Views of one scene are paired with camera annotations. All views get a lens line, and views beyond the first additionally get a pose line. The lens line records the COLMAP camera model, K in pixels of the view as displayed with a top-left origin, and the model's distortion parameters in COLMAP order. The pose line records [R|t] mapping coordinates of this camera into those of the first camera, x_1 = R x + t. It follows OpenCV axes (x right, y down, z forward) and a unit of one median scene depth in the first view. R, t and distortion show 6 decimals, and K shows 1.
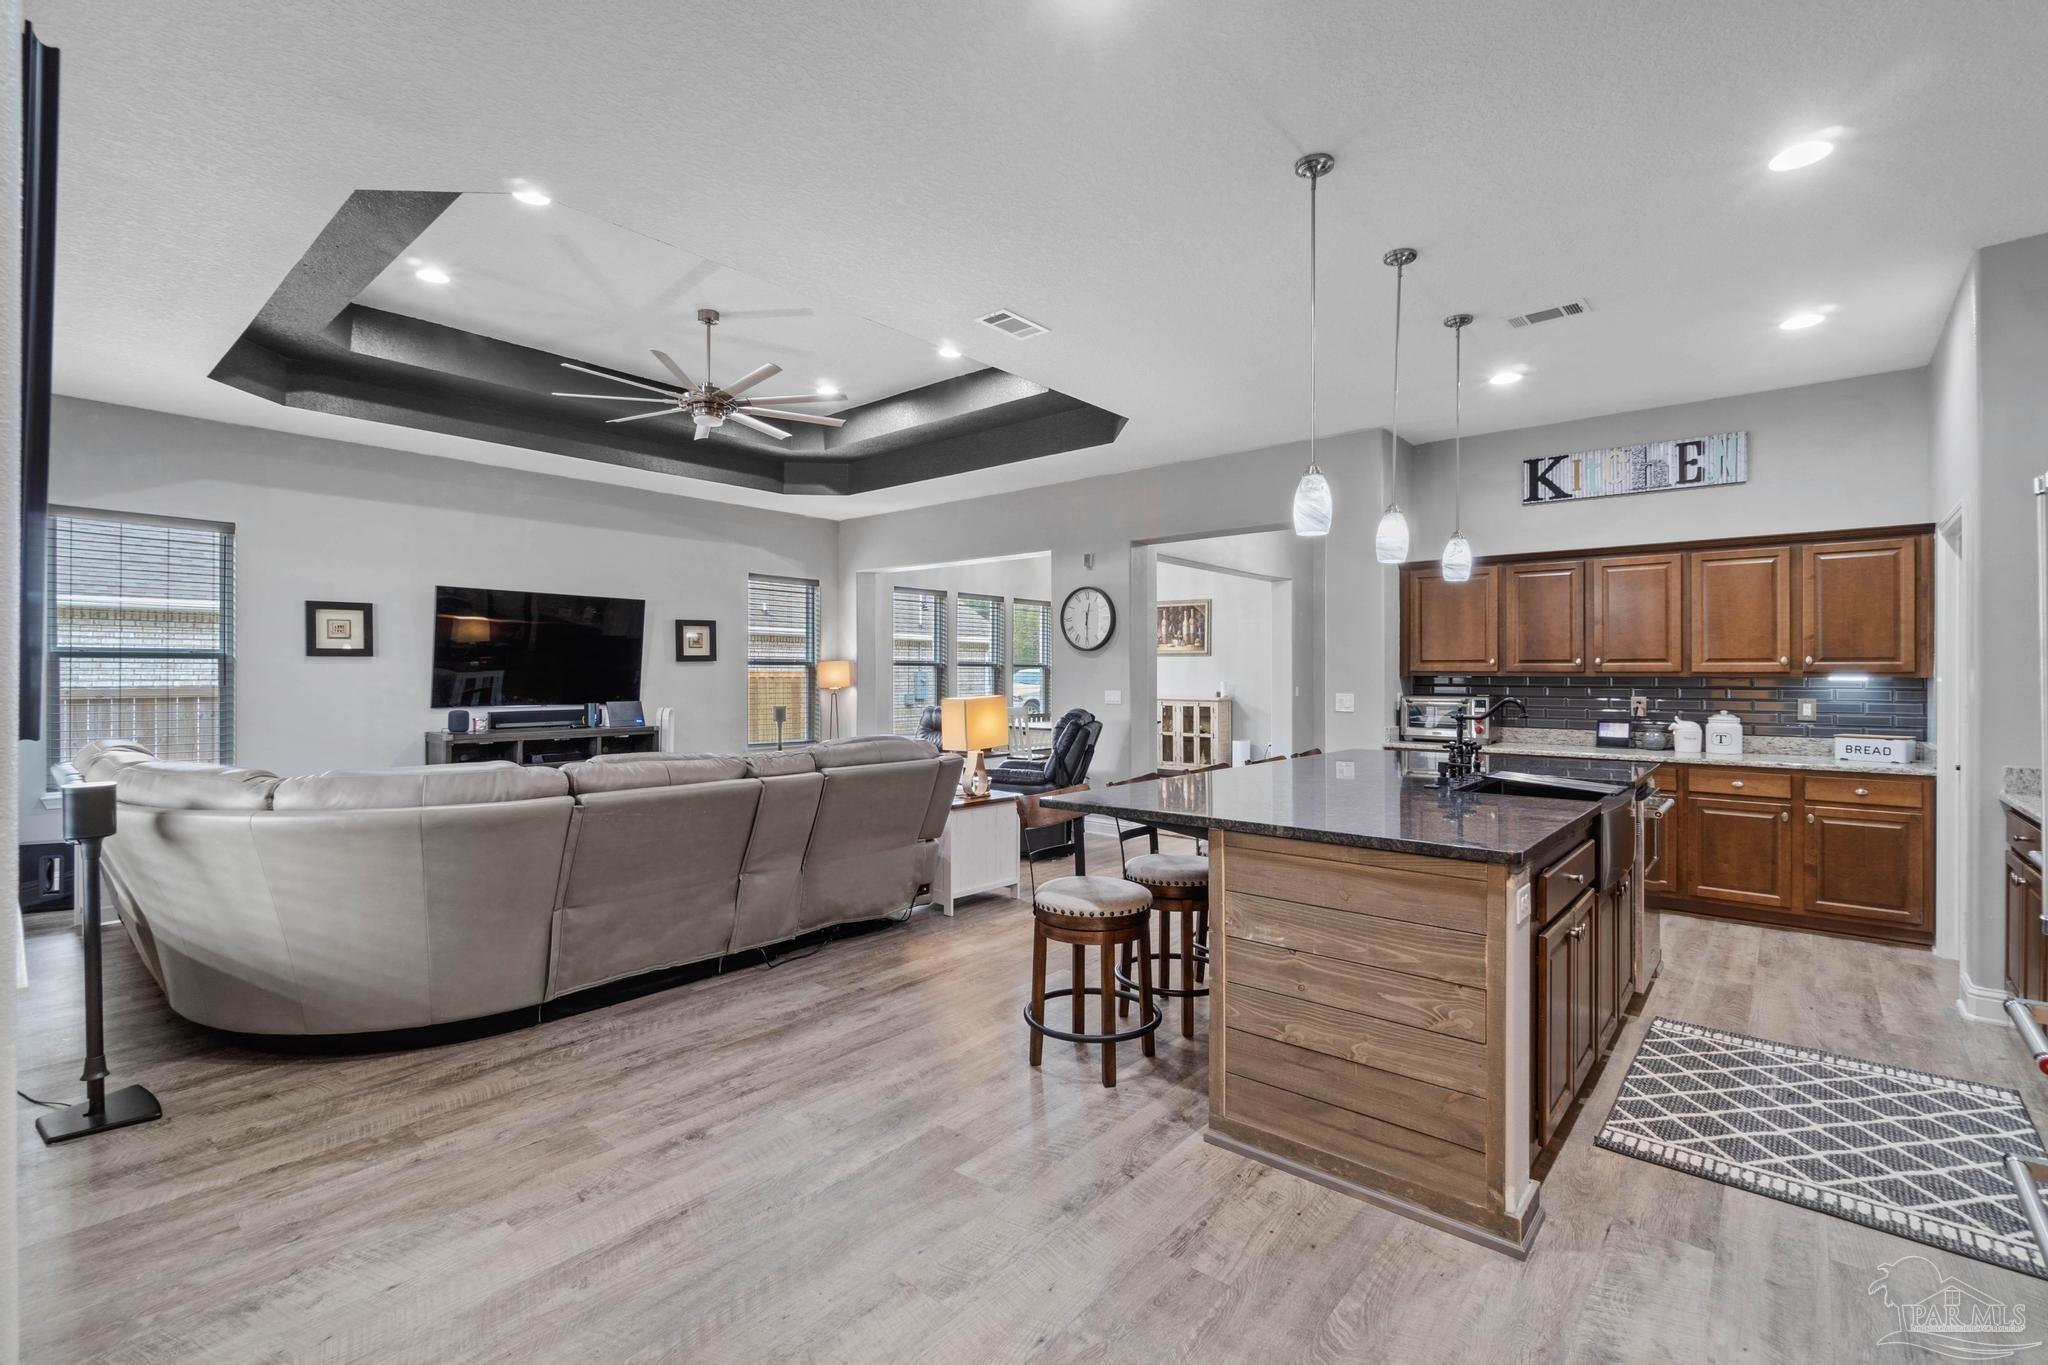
lens RADIAL K [[896.2, 0, 1009.2], [0, 896.2, 673.6], [0, 0, 1]] dist [-0.005109, 0.001048]
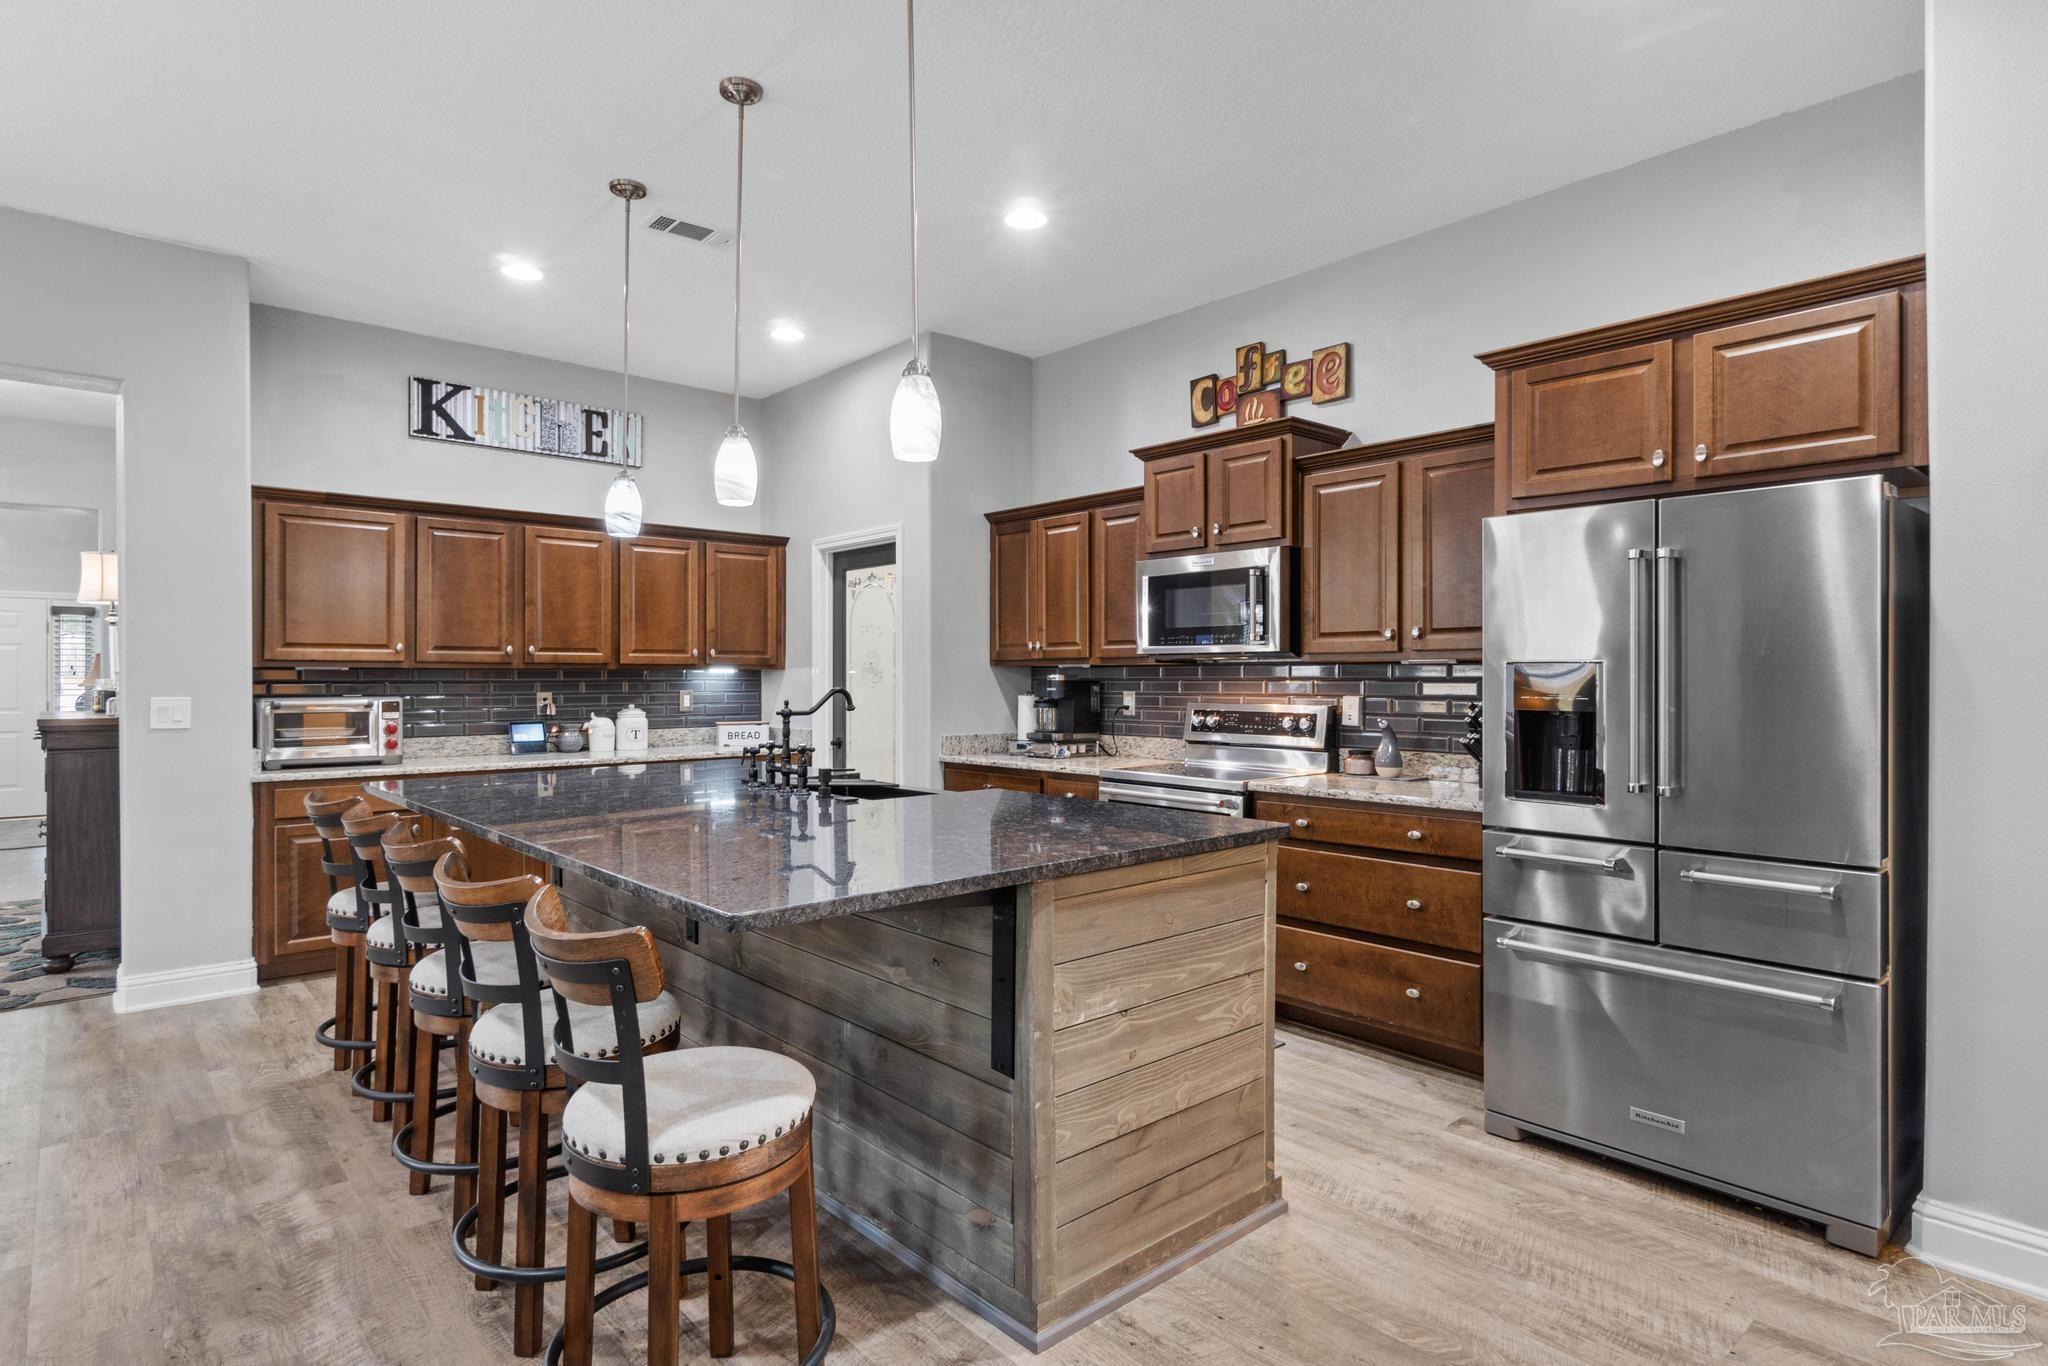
lens RADIAL K [[1064.6, 0, 1034.3], [0, 1064.6, 687.2], [0, 0, 1]] dist [-0.012676, 0.000073]
pose [[0.128950, -0.011066, 0.991589, -0.241940], [-0.000047, 0.999938, 0.011165, 0.009397], [-0.991651, -0.001486, 0.128942, 0.395216]]
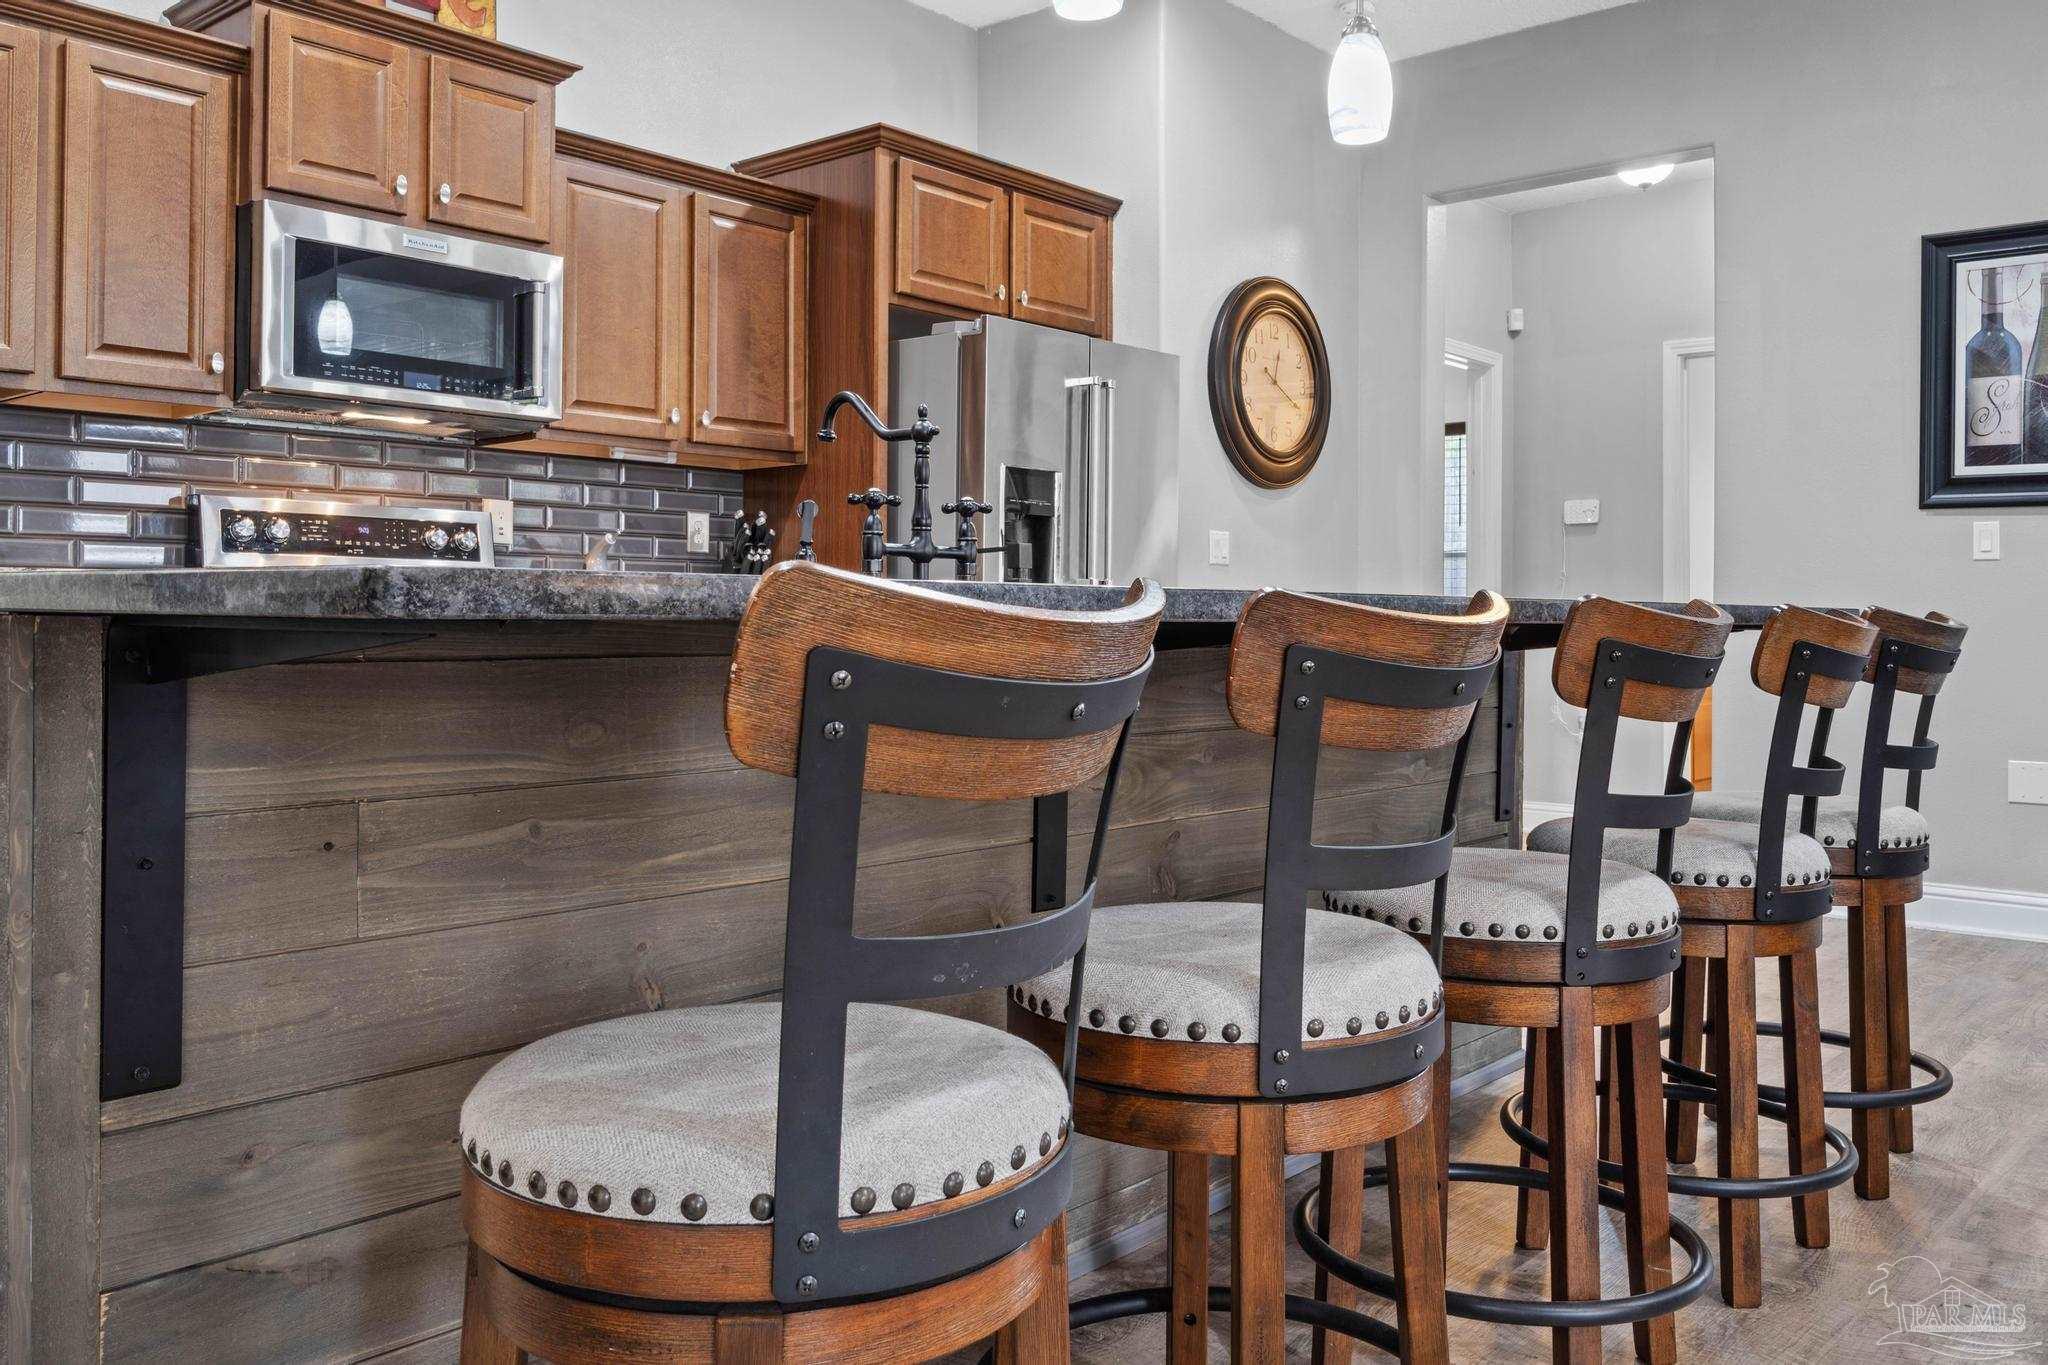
lens RADIAL K [[1682.4, 0, 1041.9], [0, 1682.4, 672.0], [0, 0, 1]] dist [-0.008523, 0.001254]
pose [[-0.999840, -0.007413, 0.016255, 0.267666], [-0.006938, 0.999552, 0.029117, 0.080778], [-0.016464, 0.028999, -0.999444, 1.065728]]
